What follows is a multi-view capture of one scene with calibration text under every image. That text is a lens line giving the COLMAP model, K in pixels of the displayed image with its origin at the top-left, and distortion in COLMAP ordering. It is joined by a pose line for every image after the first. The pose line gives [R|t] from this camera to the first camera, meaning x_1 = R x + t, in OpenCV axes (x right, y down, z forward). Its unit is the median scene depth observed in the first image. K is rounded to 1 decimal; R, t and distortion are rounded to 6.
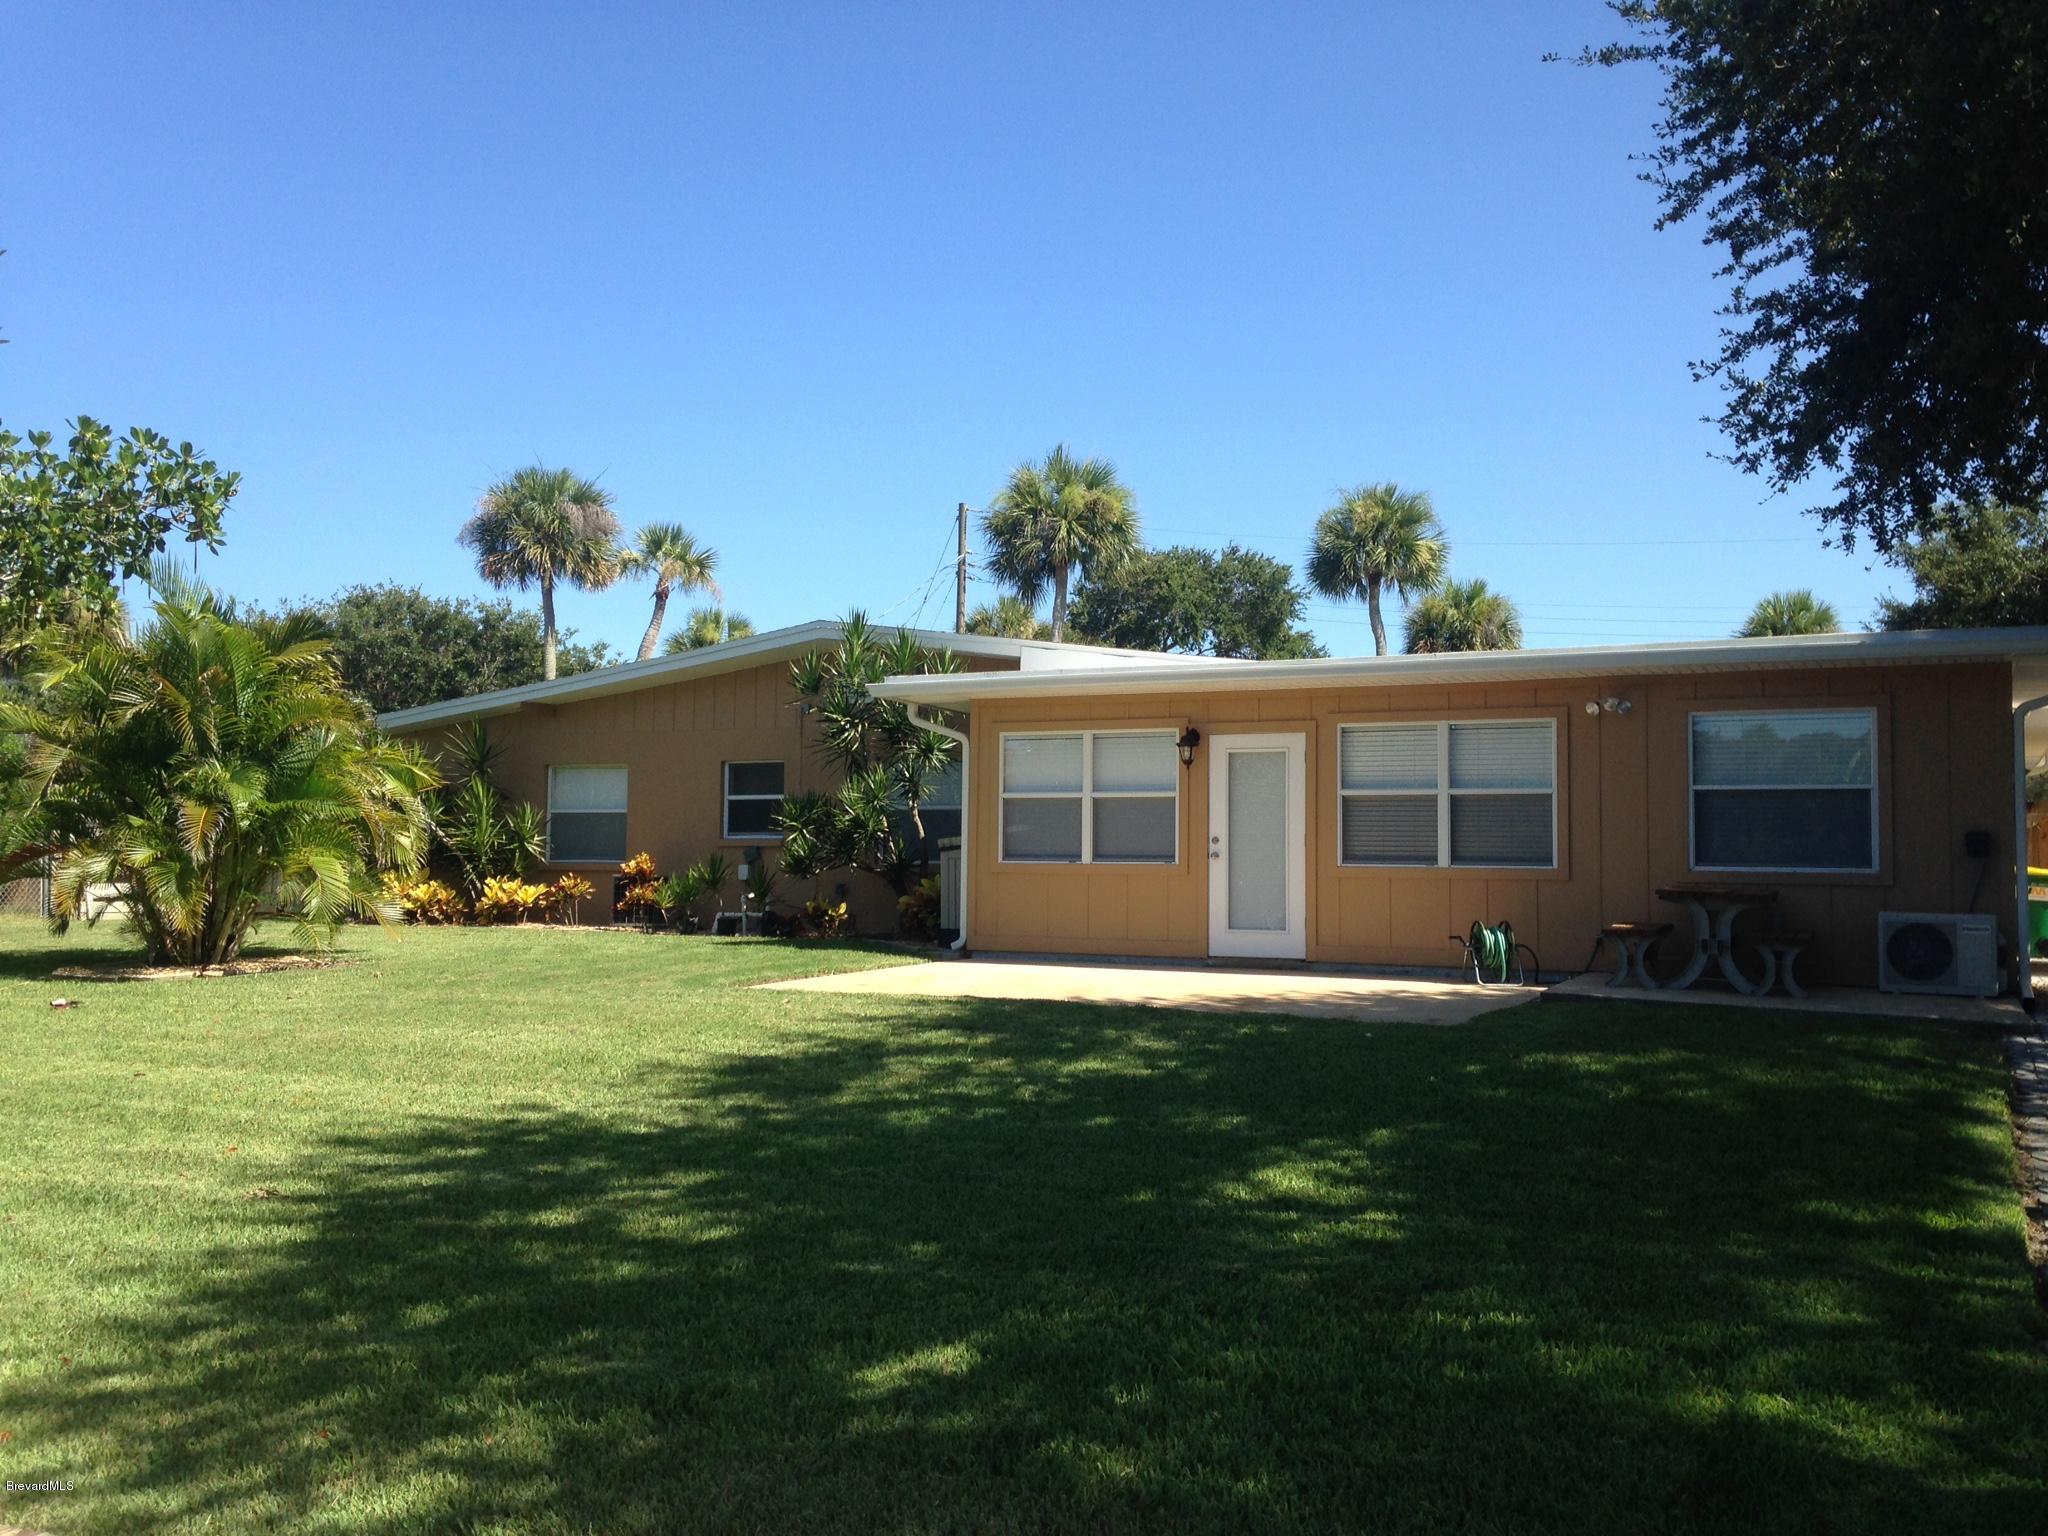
lens RADIAL K [[1816.4, 0, 1017.4], [0, 1816.4, 766.7], [0, 0, 1]] dist [0.167696, -0.193350]
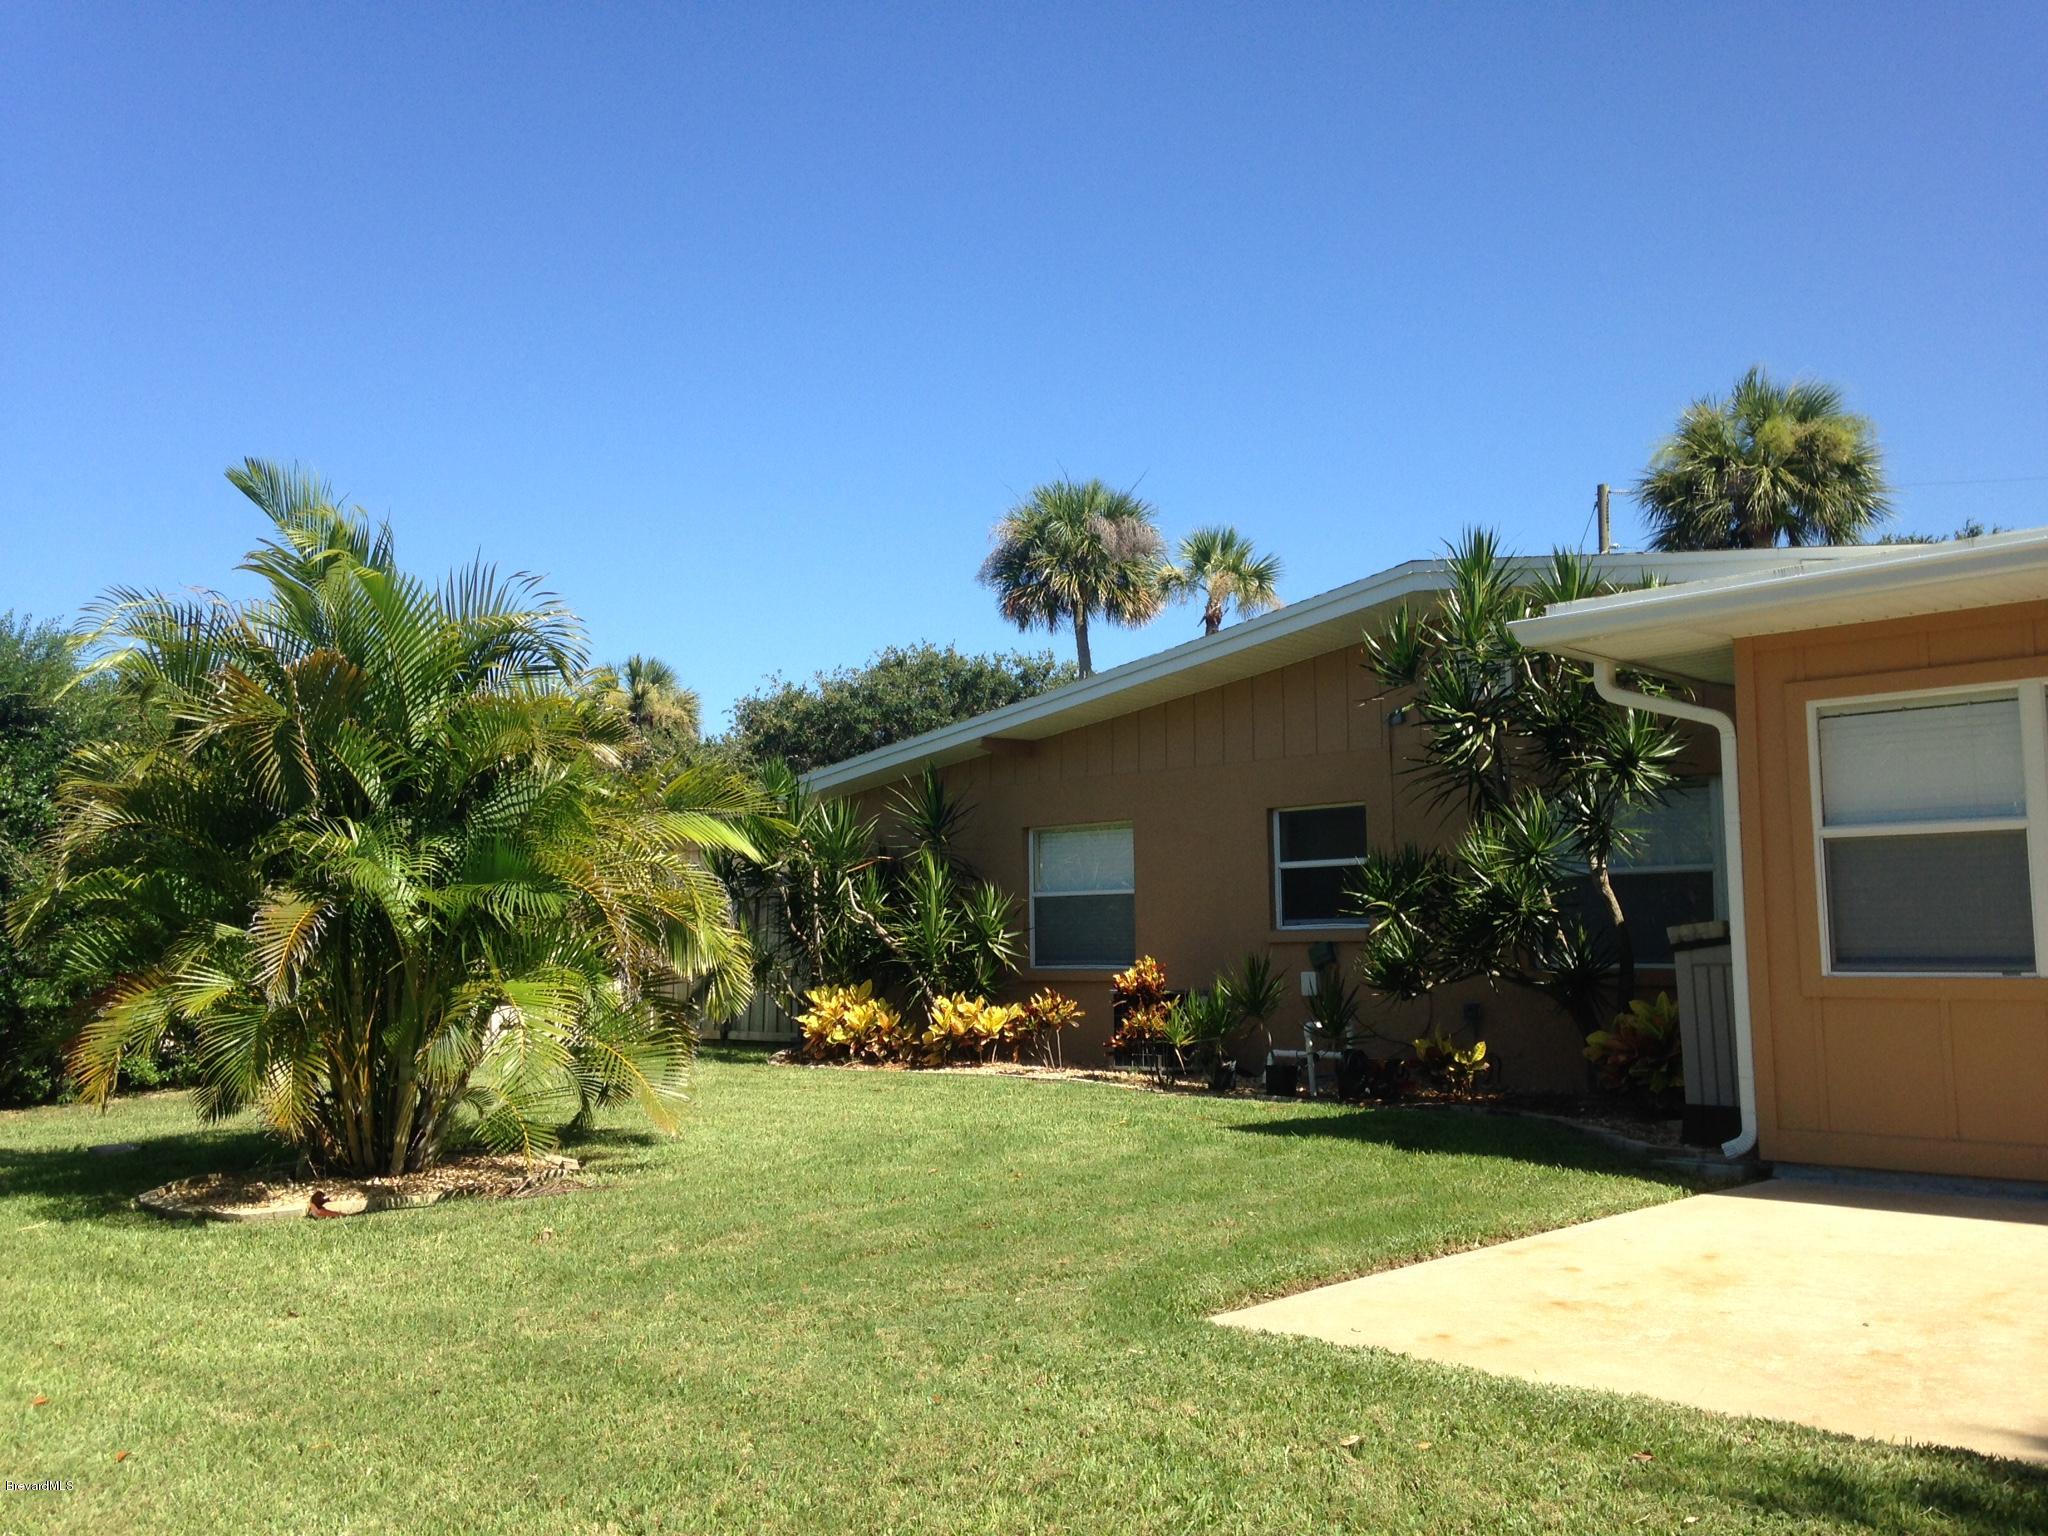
lens RADIAL K [[1816.4, 0, 1017.4], [0, 1816.4, 766.7], [0, 0, 1]] dist [0.167696, -0.193350]
pose [[0.945245, -0.054985, -0.321697, -0.038879], [0.040573, 0.997857, -0.051338, 0.011719], [0.323830, 0.035475, 0.945450, 0.371158]]
